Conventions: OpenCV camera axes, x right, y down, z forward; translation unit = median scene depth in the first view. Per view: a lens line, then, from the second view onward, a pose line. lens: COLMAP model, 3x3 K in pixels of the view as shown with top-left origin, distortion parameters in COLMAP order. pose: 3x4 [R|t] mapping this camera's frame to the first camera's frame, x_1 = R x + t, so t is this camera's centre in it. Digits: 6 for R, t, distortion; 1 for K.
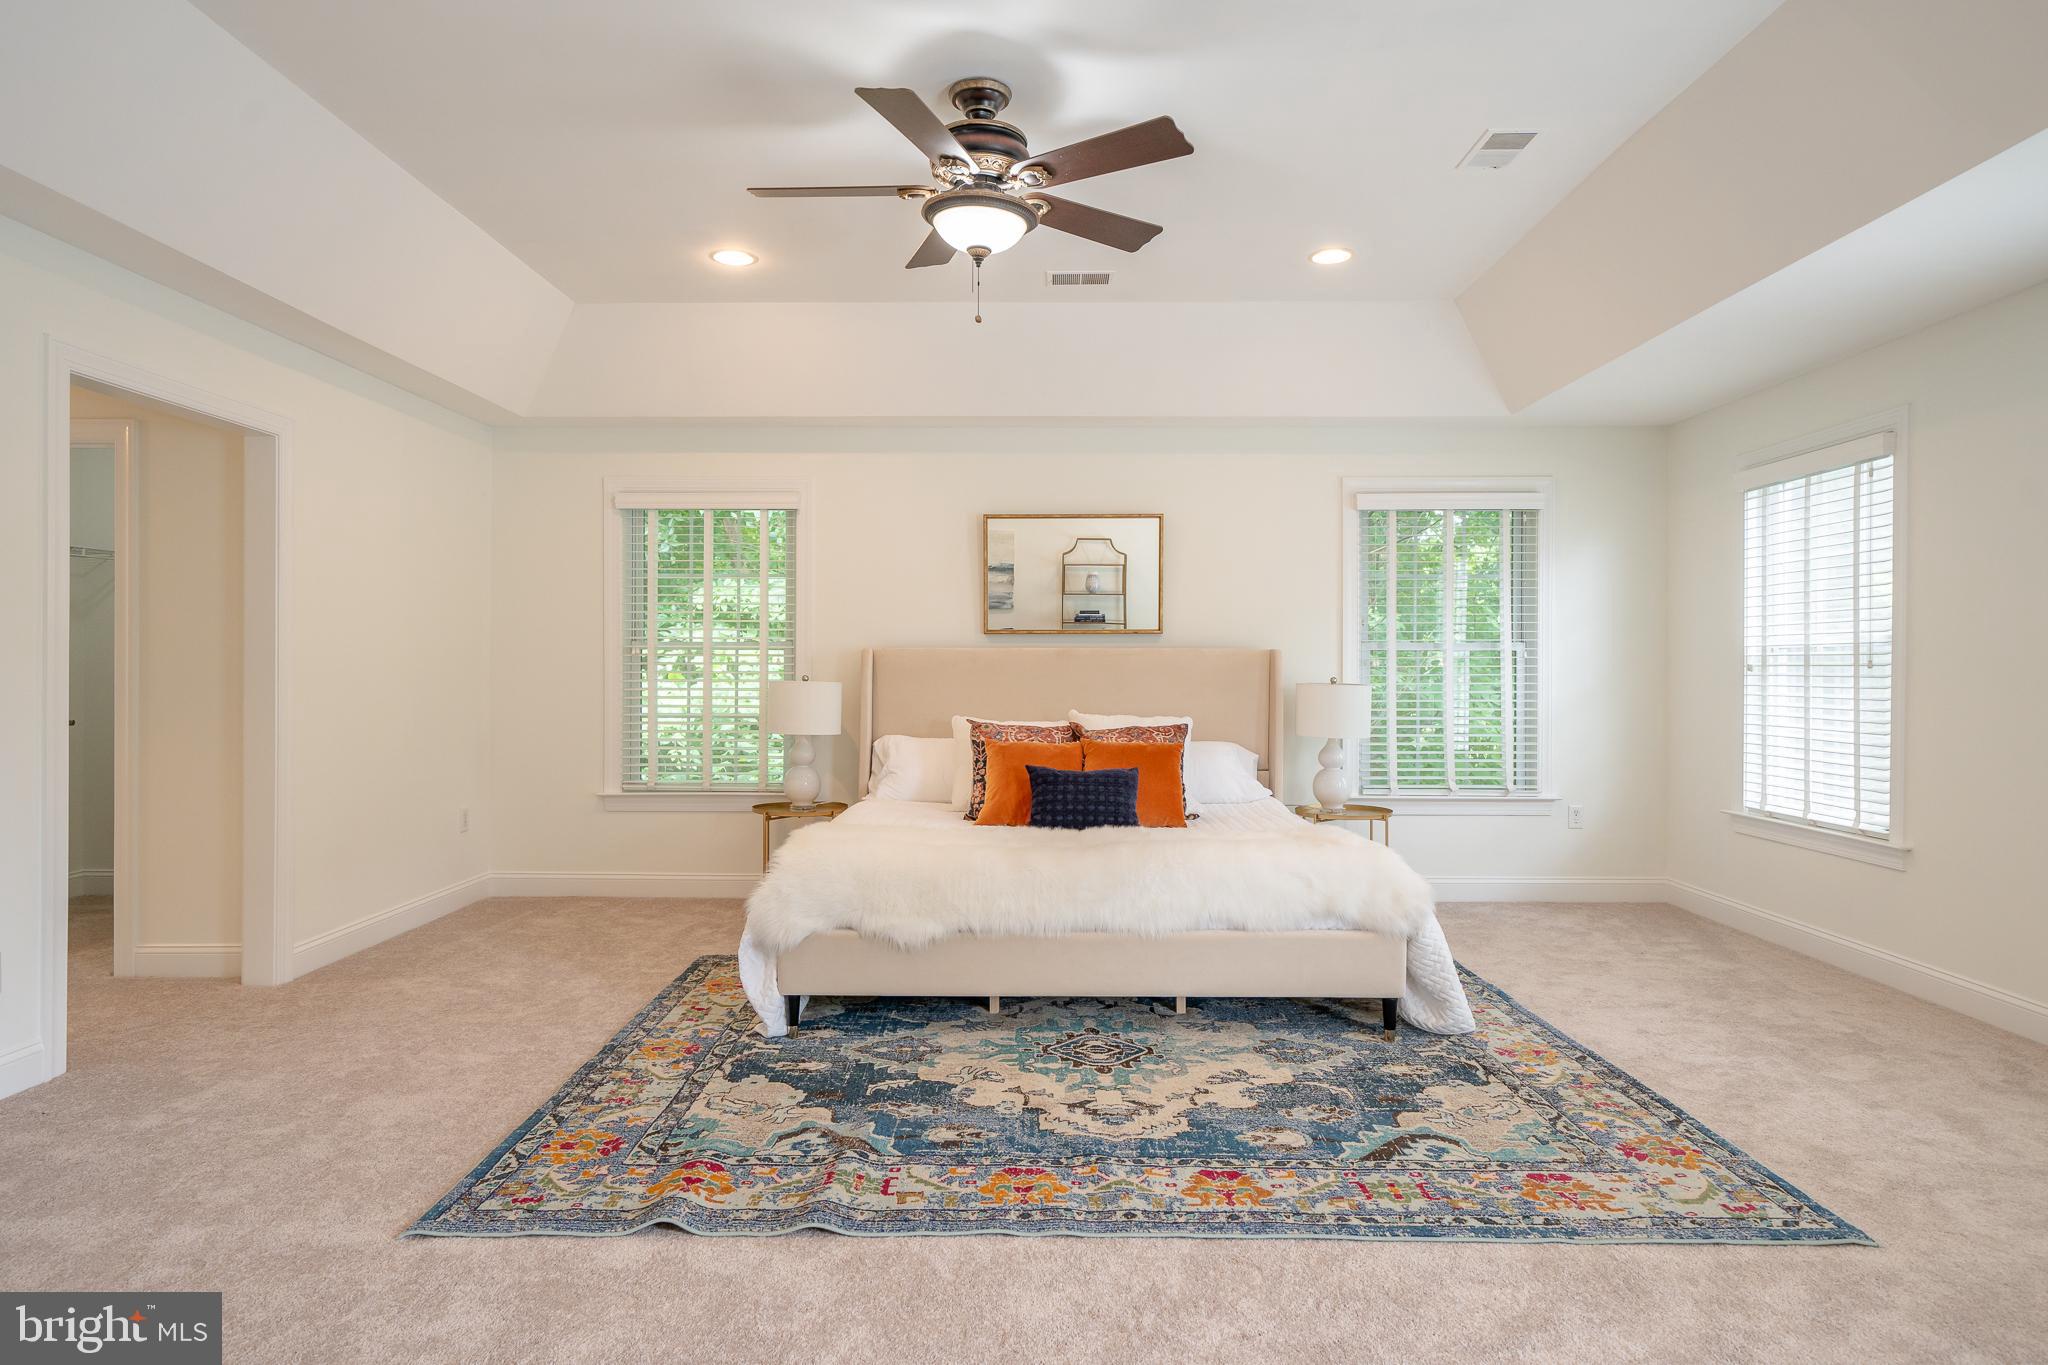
lens RADIAL K [[1174.5, 0, 1015.0], [0, 1174.5, 666.9], [0, 0, 1]] dist [0.001043, -0.000417]
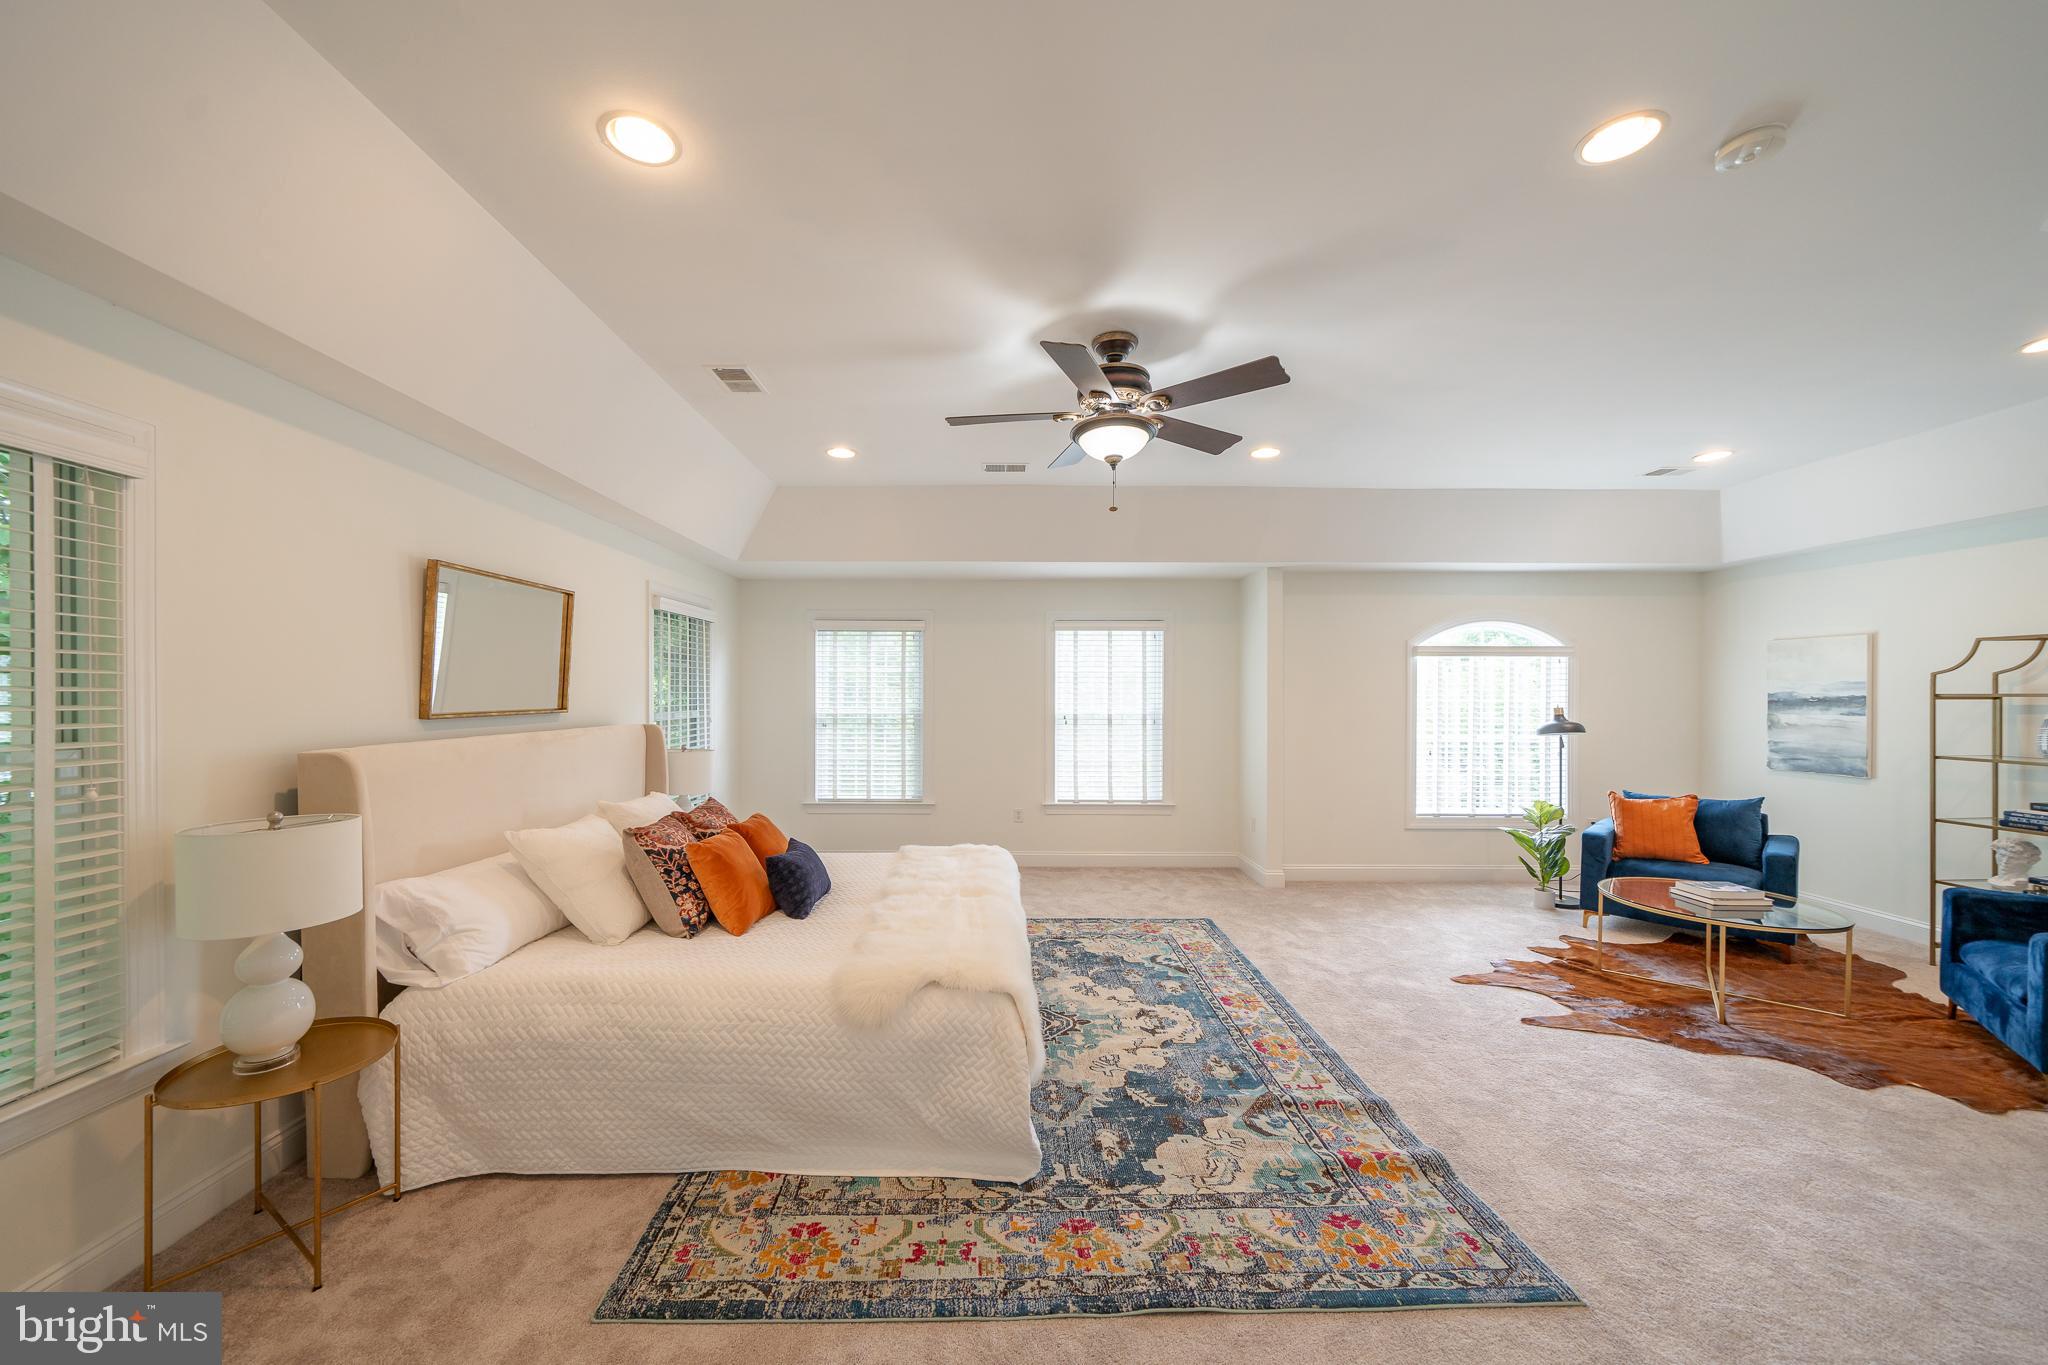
lens RADIAL K [[742.4, 0, 1001.6], [0, 742.4, 698.7], [0, 0, 1]] dist [-0.000724, -0.000014]
pose [[-0.020517, -0.009047, 0.999749, -0.945030], [-0.005304, 0.999946, 0.008940, -0.088894], [-0.999775, -0.005119, -0.020564, 1.217991]]
